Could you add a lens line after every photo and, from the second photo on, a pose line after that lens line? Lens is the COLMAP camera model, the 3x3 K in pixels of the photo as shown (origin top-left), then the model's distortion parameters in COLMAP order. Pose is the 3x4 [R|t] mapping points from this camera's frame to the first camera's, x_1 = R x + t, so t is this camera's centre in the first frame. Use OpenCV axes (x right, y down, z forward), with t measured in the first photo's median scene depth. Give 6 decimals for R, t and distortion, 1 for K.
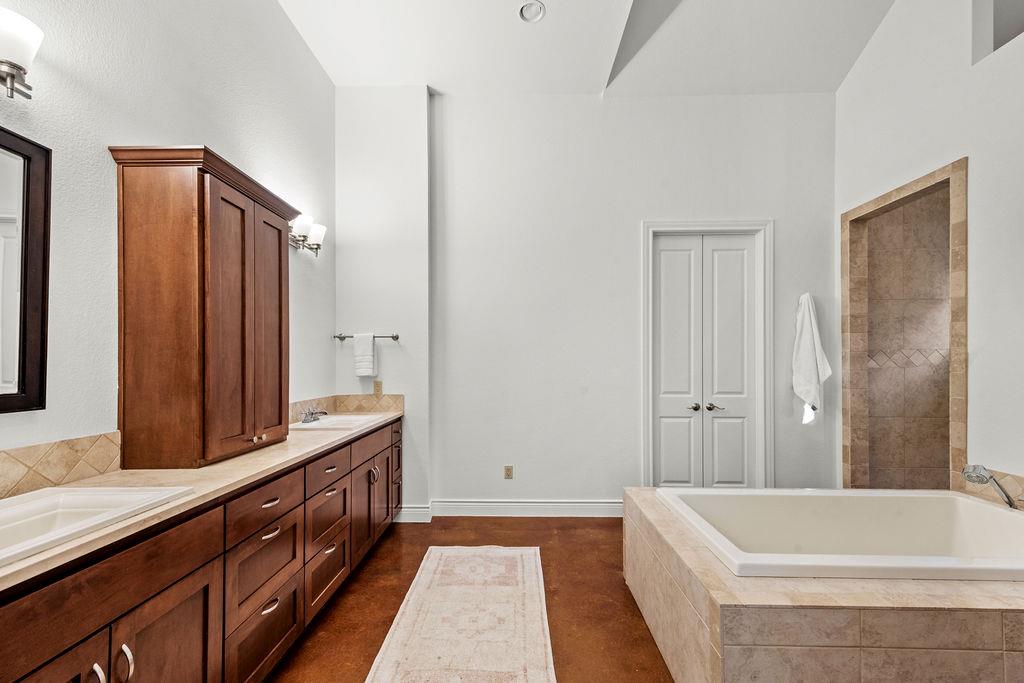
lens RADIAL K [[401.7, 0, 509.4], [0, 401.7, 363.7], [0, 0, 1]] dist [0.000393, 0.000110]
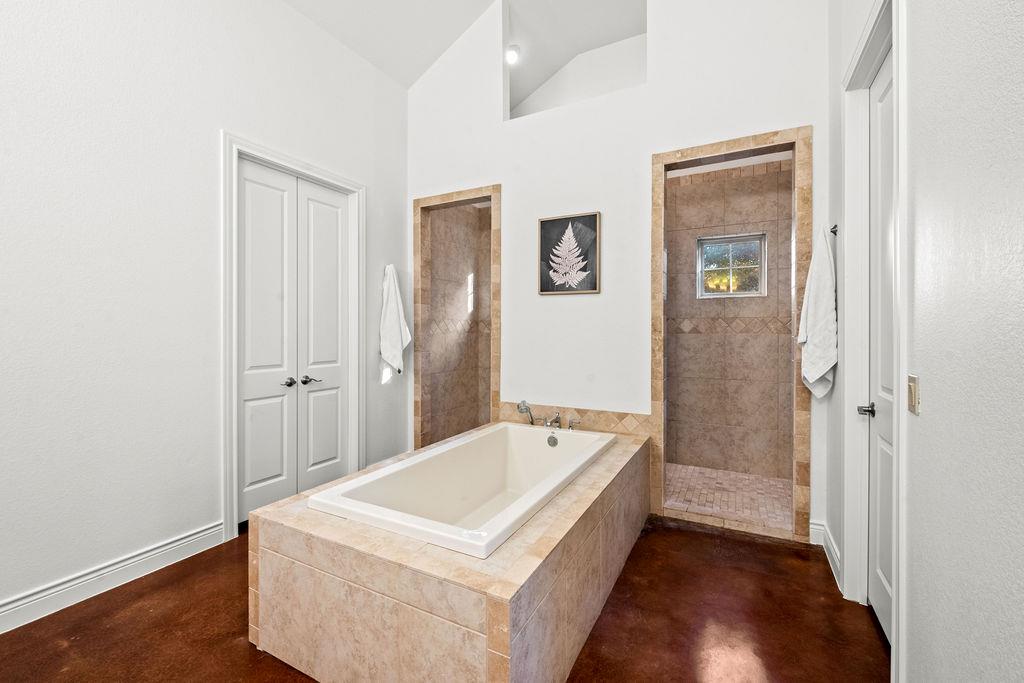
lens RADIAL K [[414.8, 0, 516.3], [0, 414.8, 336.4], [0, 0, 1]] dist [-0.001817, -0.000195]
pose [[0.440588, -0.010971, 0.897643, -0.107367], [-0.002029, 0.999911, 0.013217, 0.000917], [-0.897707, -0.007645, 0.440526, 0.217698]]
